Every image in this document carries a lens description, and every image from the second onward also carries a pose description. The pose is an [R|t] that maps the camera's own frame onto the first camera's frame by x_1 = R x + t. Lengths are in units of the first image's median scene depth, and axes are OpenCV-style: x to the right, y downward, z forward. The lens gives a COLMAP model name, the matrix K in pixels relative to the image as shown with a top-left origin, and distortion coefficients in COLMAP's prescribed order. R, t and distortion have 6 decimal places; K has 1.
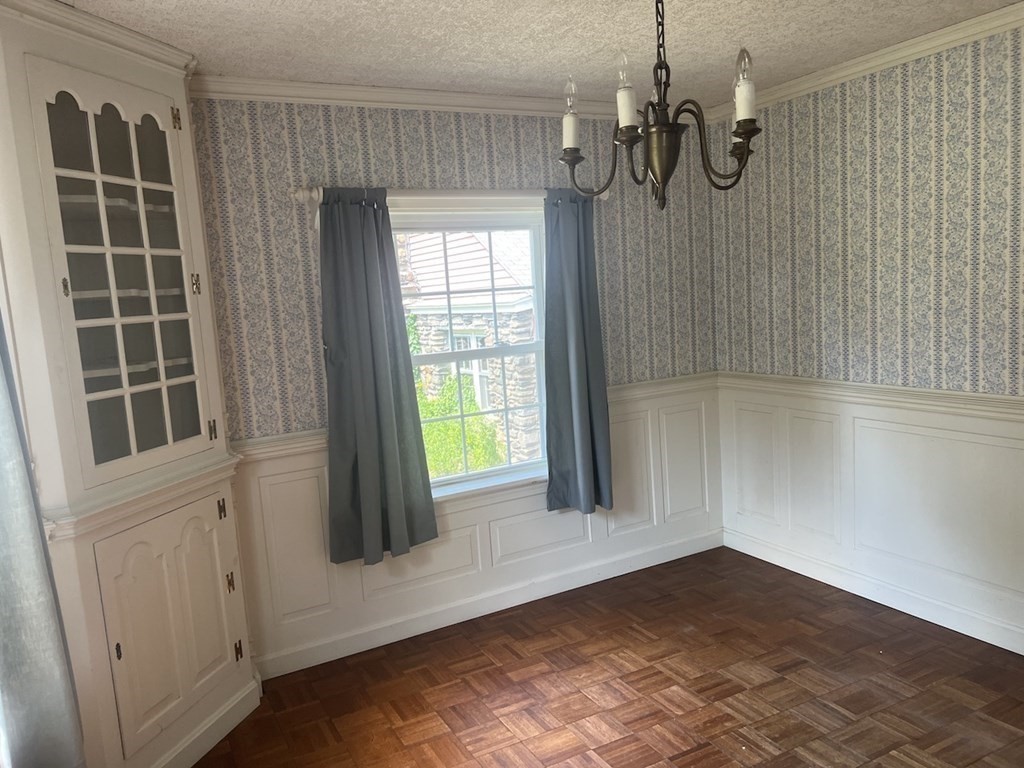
lens RADIAL K [[770.0, 0, 517.1], [0, 770.0, 389.1], [0, 0, 1]] dist [0.061797, -0.074509]
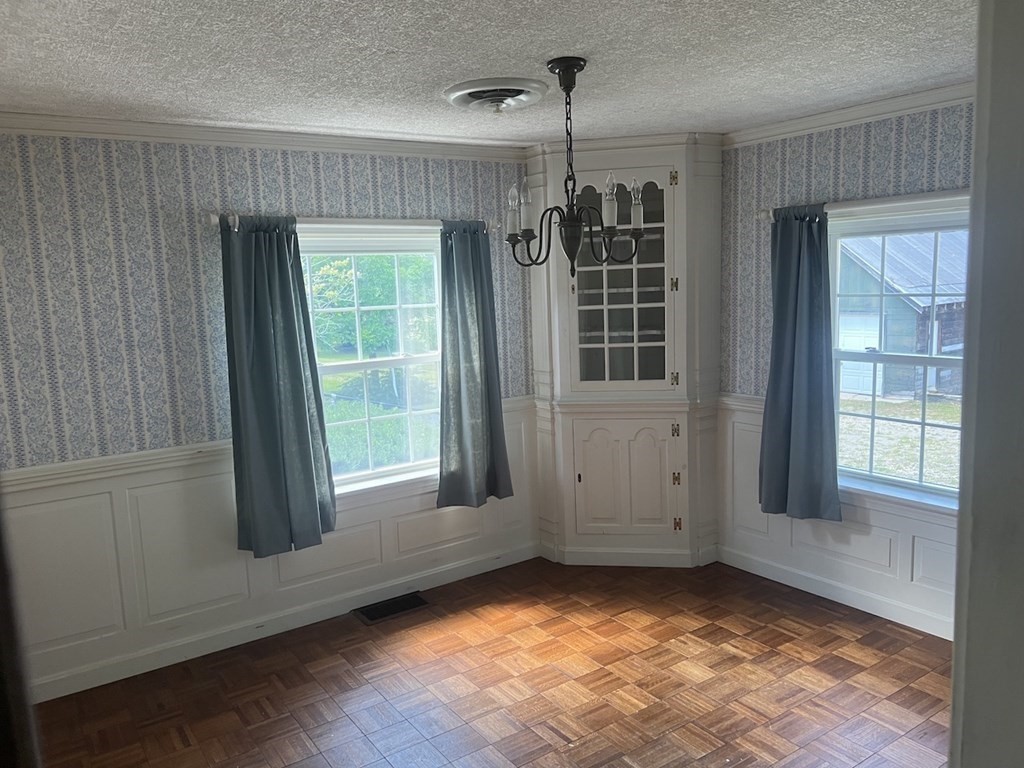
lens RADIAL K [[770.0, 0, 517.1], [0, 770.0, 389.1], [0, 0, 1]] dist [0.061797, -0.074509]
pose [[0.136899, 0.205468, -0.969041, 1.080435], [-0.096792, 0.976345, 0.193343, -0.198241], [0.985845, 0.067327, 0.153549, 0.465096]]
